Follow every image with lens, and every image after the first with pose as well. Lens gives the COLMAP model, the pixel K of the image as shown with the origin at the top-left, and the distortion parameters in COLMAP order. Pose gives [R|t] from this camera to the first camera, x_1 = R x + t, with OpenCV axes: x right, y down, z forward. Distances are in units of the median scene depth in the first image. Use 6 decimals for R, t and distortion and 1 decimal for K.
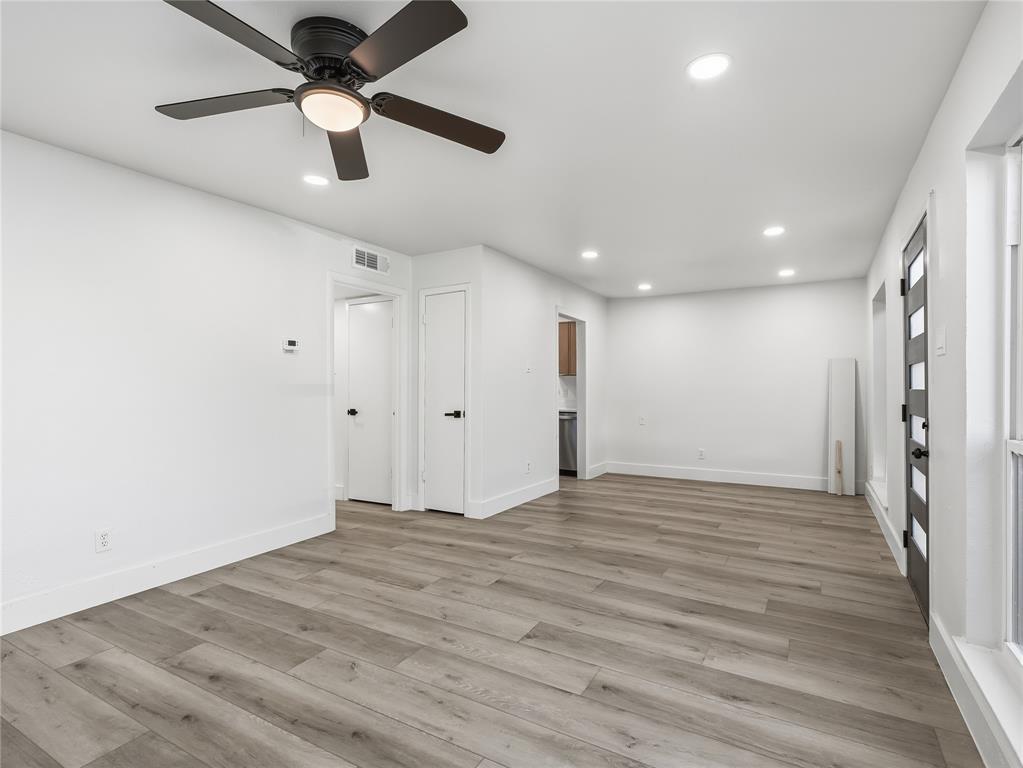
lens RADIAL K [[532.4, 0, 500.5], [0, 532.4, 392.1], [0, 0, 1]] dist [0.001348, 0.001025]
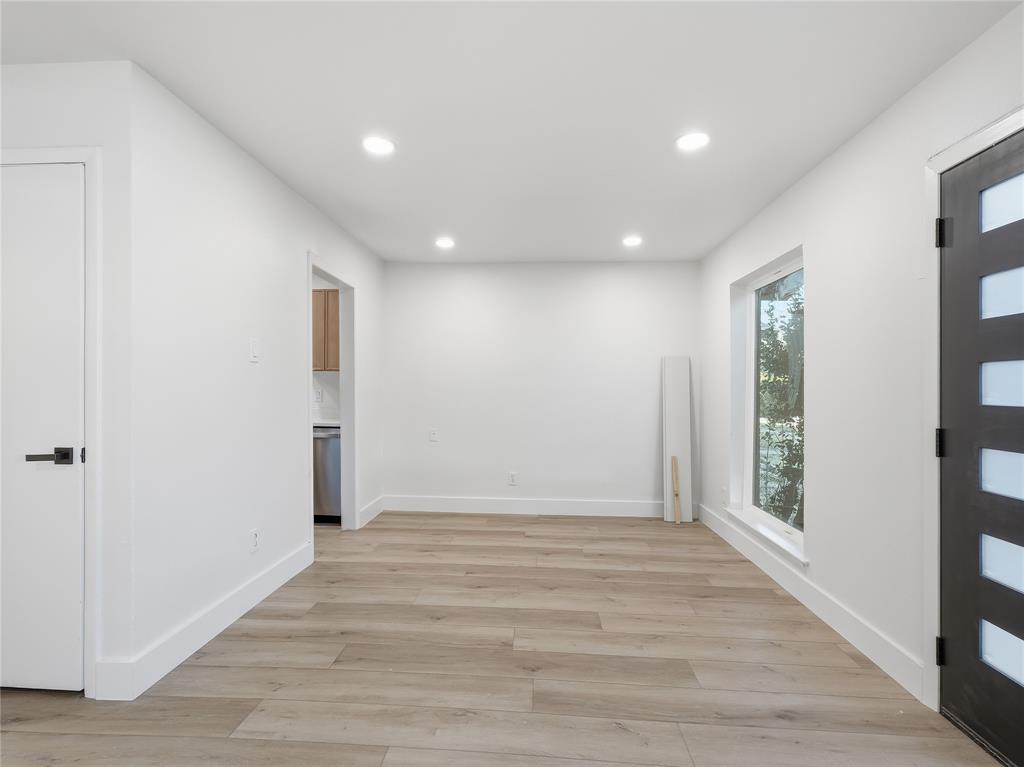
lens RADIAL K [[532.9, 0, 501.0], [0, 532.9, 391.6], [0, 0, 1]] dist [0.001348, 0.001025]
pose [[0.894823, 0.001306, 0.446419, 0.030307], [-0.000715, 0.999999, -0.001493, -0.006142], [-0.446420, 0.001017, 0.894823, 0.382037]]
